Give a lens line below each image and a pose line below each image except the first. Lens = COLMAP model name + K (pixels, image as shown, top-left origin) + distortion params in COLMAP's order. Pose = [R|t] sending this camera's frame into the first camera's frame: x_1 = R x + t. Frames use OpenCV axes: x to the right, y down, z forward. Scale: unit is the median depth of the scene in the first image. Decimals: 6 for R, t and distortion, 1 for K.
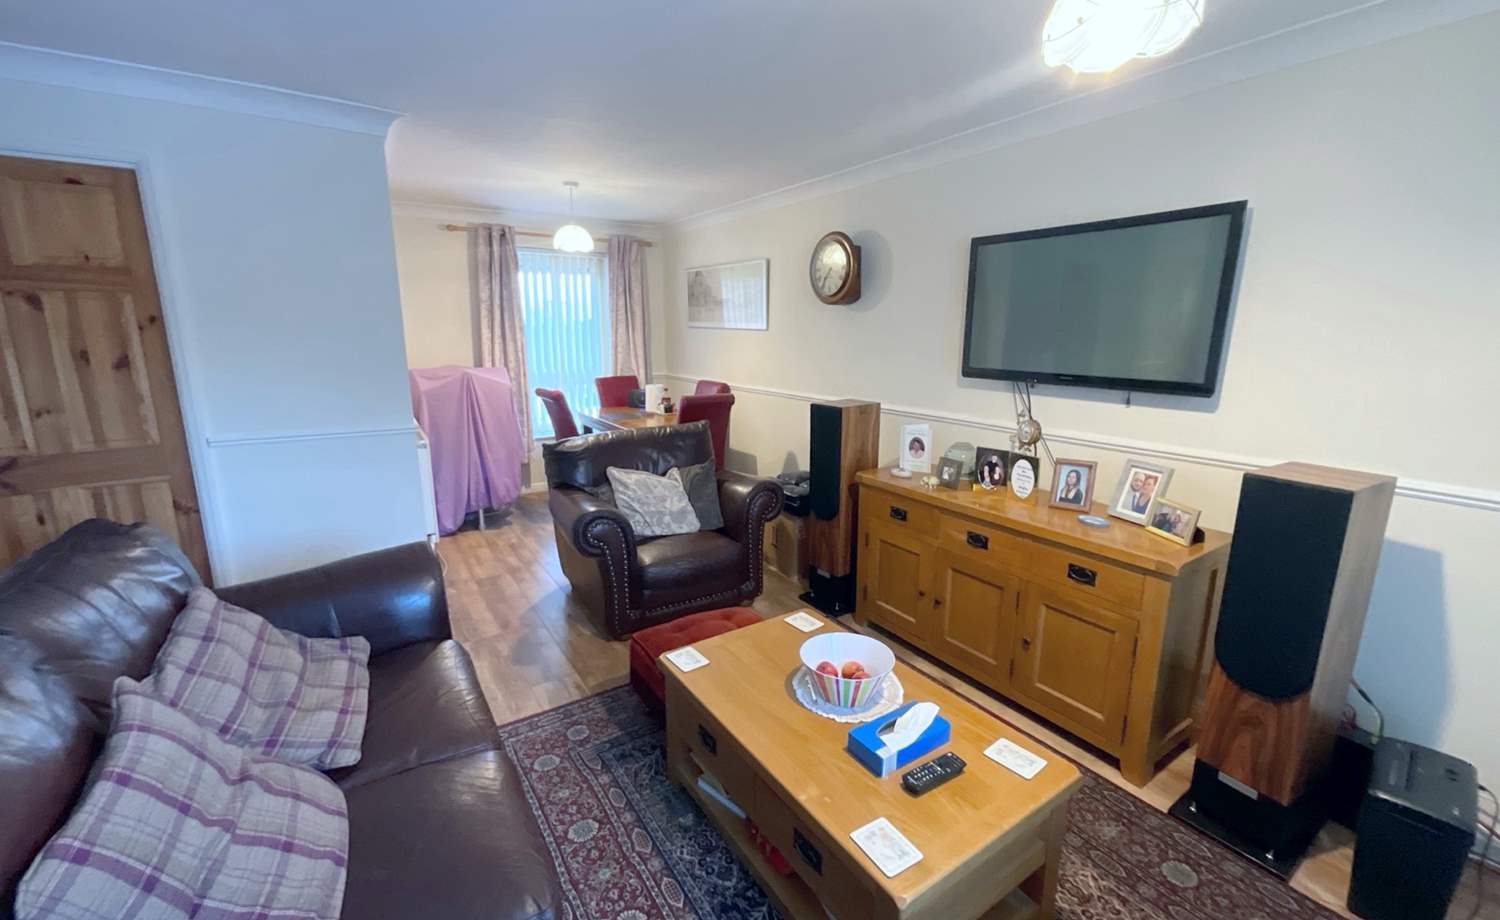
lens RADIAL K [[611.9, 0, 751.2], [0, 611.9, 458.2], [0, 0, 1]] dist [-0.002992, 0.005144]
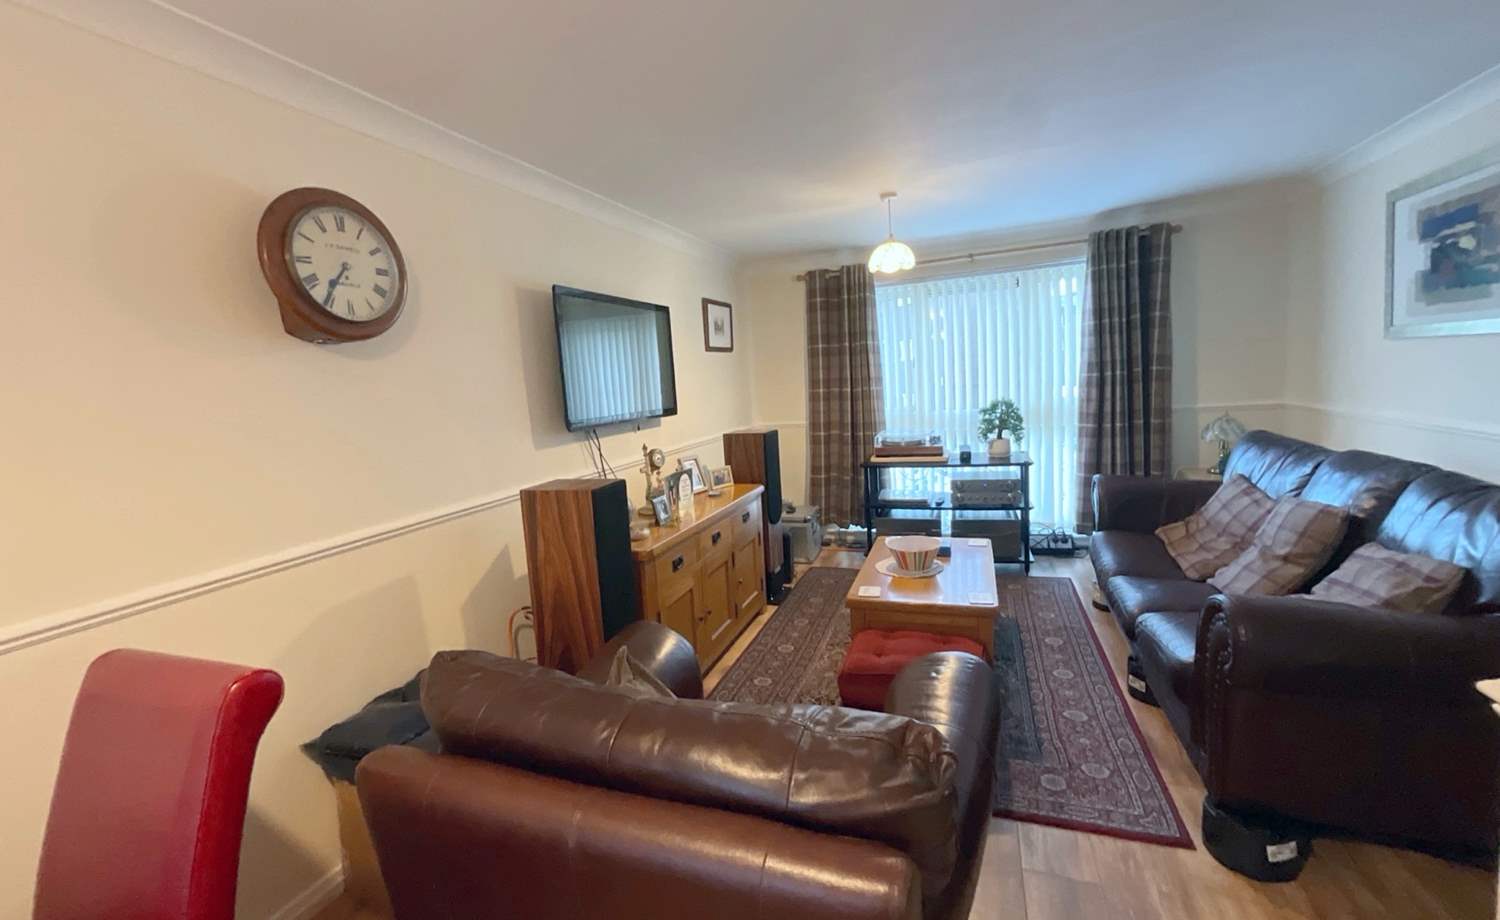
lens RADIAL K [[611.9, 0, 751.2], [0, 611.9, 458.2], [0, 0, 1]] dist [-0.002992, 0.005144]
pose [[-0.597321, -0.064946, 0.799368, -0.640594], [0.231323, 0.940404, 0.249259, -0.303643], [-0.767917, 0.333800, -0.546700, 1.514540]]
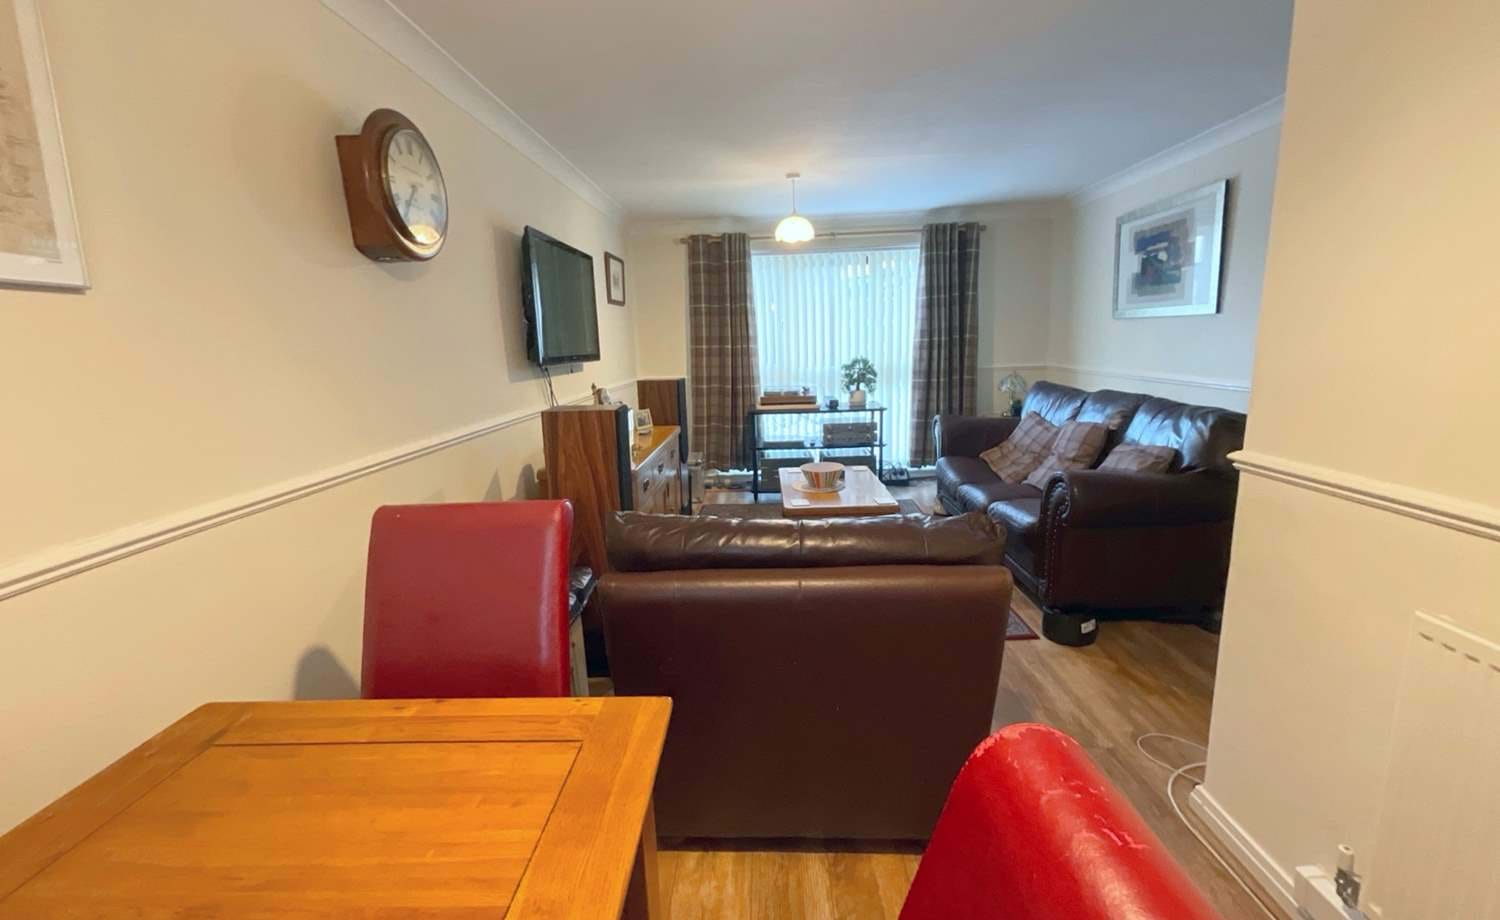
lens RADIAL K [[611.9, 0, 751.2], [0, 611.9, 458.2], [0, 0, 1]] dist [-0.002992, 0.005144]
pose [[-0.821819, -0.084335, 0.563472, -0.575402], [0.148463, 0.923120, 0.354696, -0.343174], [-0.550065, 0.375150, -0.746117, 1.855522]]
